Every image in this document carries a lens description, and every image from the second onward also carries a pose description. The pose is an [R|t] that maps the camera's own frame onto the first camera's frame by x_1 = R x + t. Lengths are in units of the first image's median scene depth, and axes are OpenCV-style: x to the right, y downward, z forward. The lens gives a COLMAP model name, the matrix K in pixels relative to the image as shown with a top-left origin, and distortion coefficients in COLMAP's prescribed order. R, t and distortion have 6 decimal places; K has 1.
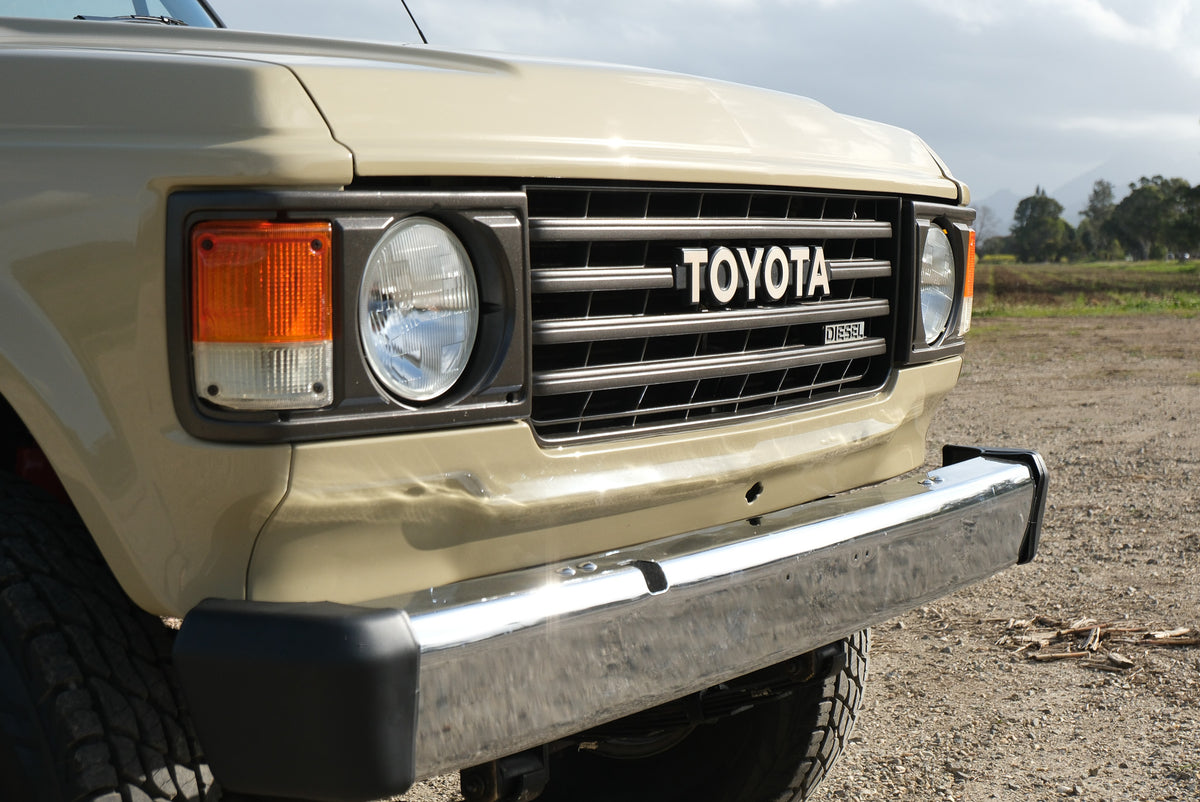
lens RADIAL K [[1960.3, 0, 600.0], [0, 1960.3, 401.0], [0, 0, 1]] dist [-0.011230, -0.015517]
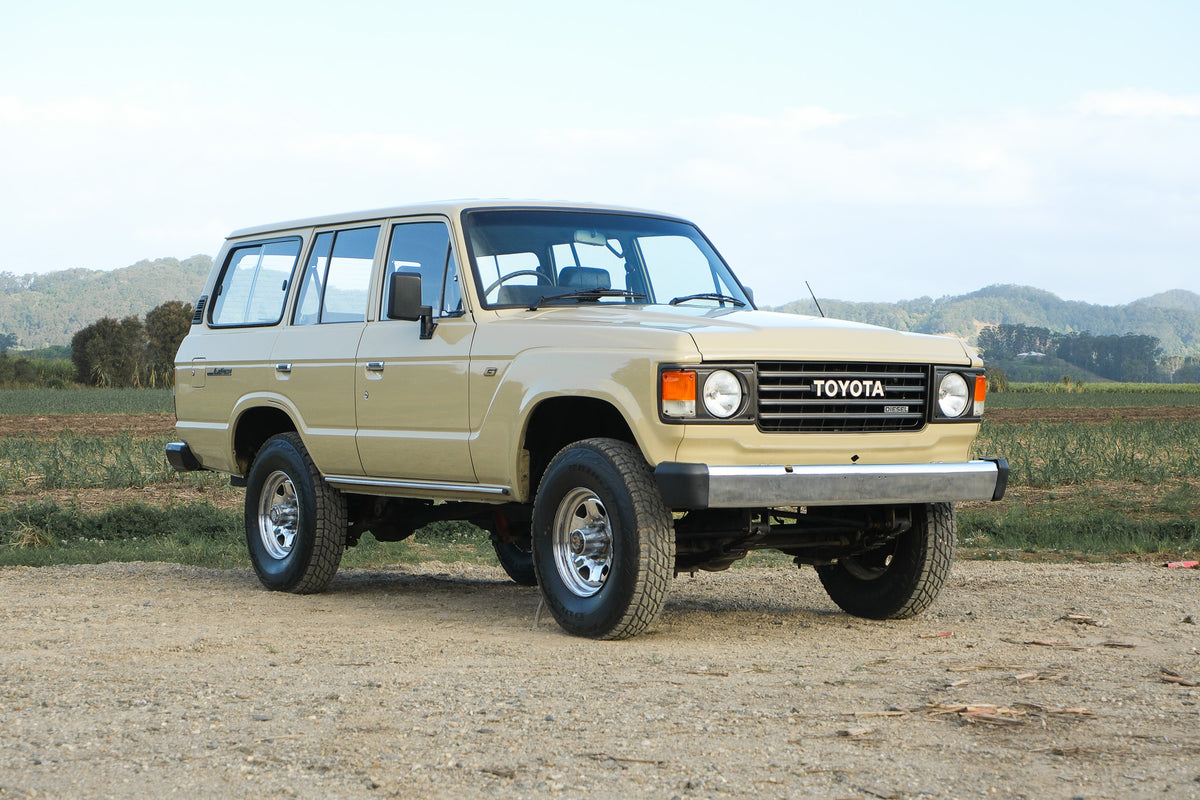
lens RADIAL K [[2399.1, 0, 600.0], [0, 2399.1, 400.0], [0, 0, 1]] dist [-0.070708, 0.089223]
pose [[0.930989, 0.013110, -0.364810, 1.172429], [-0.040877, 0.996814, -0.068494, 0.248650], [0.362750, 0.078679, 0.928559, -2.904428]]
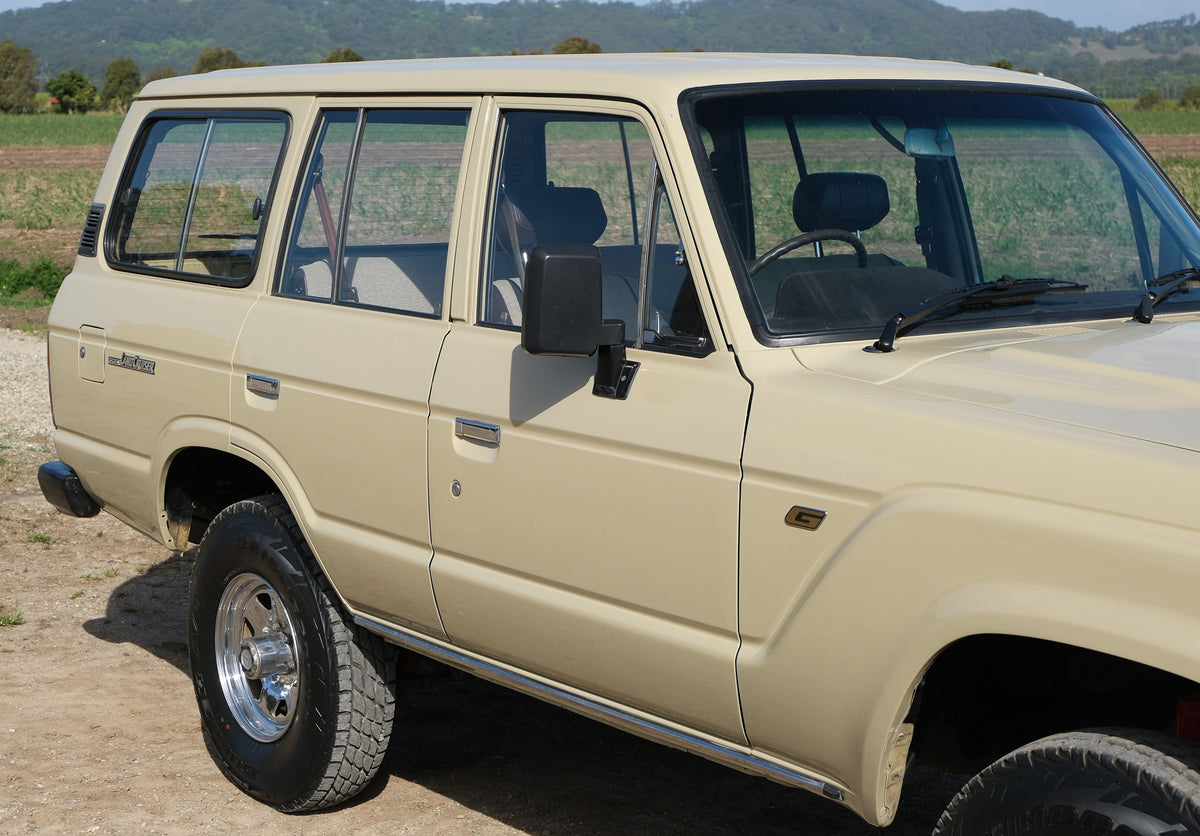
lens RADIAL K [[2079.9, 0, 600.0], [0, 2079.9, 418.0], [0, 0, 1]] dist [-0.008244, -0.135891]
pose [[0.952626, 0.058960, -0.298375, -0.269824], [-0.038615, 0.996538, 0.073633, -0.267042], [0.301683, -0.058623, 0.951604, -0.486871]]
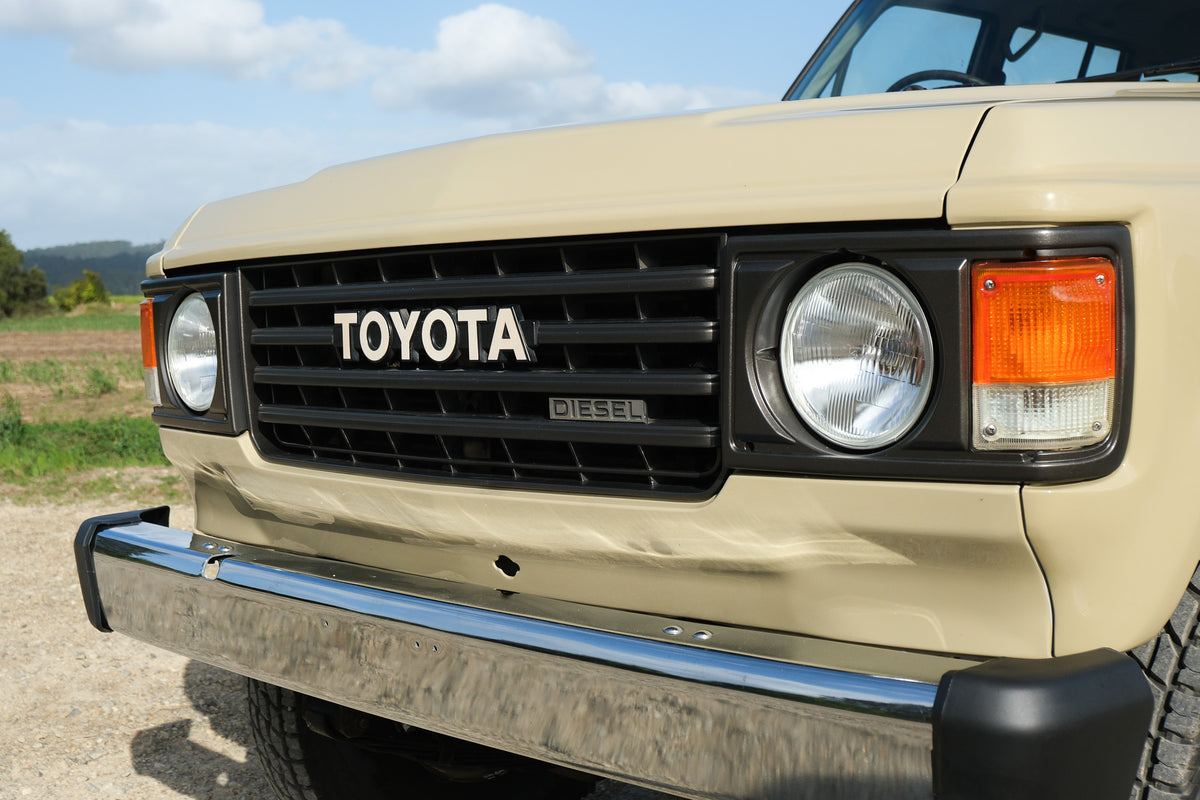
lens RADIAL K [[1608.0, 0, 600.0], [0, 1608.0, 400.0], [0, 0, 1]] dist [-0.037095, -0.029661]
pose [[-0.207413, 0.075239, -0.975356, 0.872671], [-0.046639, 0.995144, 0.086684, -0.108883], [0.977141, 0.063469, -0.202896, 1.275991]]
